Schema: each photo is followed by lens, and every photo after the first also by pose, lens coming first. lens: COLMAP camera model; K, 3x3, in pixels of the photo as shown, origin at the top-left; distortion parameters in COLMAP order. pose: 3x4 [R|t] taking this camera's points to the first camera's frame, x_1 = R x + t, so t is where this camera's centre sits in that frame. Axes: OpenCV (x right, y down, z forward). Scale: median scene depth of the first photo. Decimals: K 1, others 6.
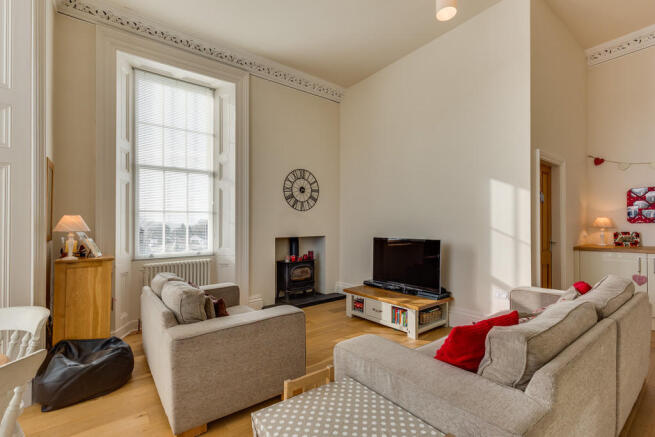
lens RADIAL K [[300.3, 0, 328.5], [0, 300.3, 224.8], [0, 0, 1]] dist [0.012394, -0.000183]
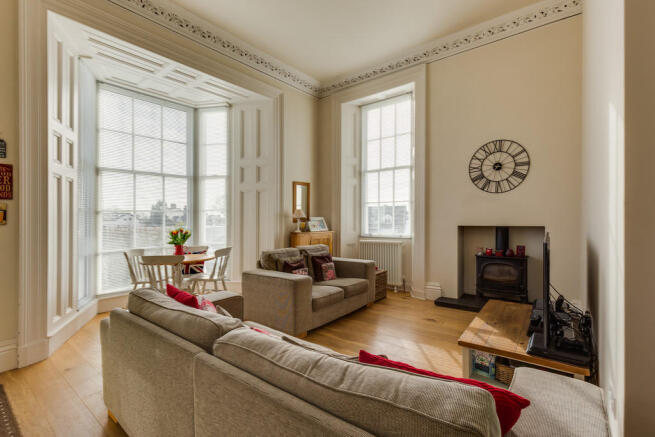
lens RADIAL K [[300.3, 0, 327.0], [0, 300.3, 214.3], [0, 0, 1]] dist [0.012394, -0.000183]
pose [[0.244508, -0.004537, -0.969637, 0.578596], [0.008366, 0.999962, -0.002569, 0.007779], [0.969611, -0.007484, 0.244537, 0.378157]]
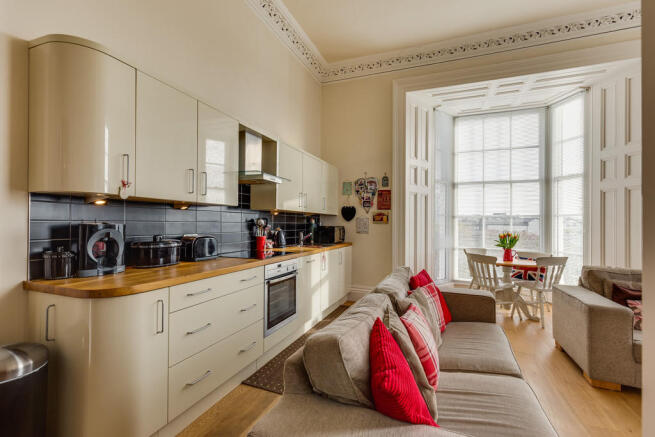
lens RADIAL K [[300.3, 0, 327.2], [0, 300.3, 217.1], [0, 0, 1]] dist [0.012394, -0.000183]
pose [[-0.859760, -0.012247, -0.510551, 0.571530], [-0.009600, 0.999923, -0.007820, 0.008095], [0.510608, -0.001822, -0.859812, 0.569452]]
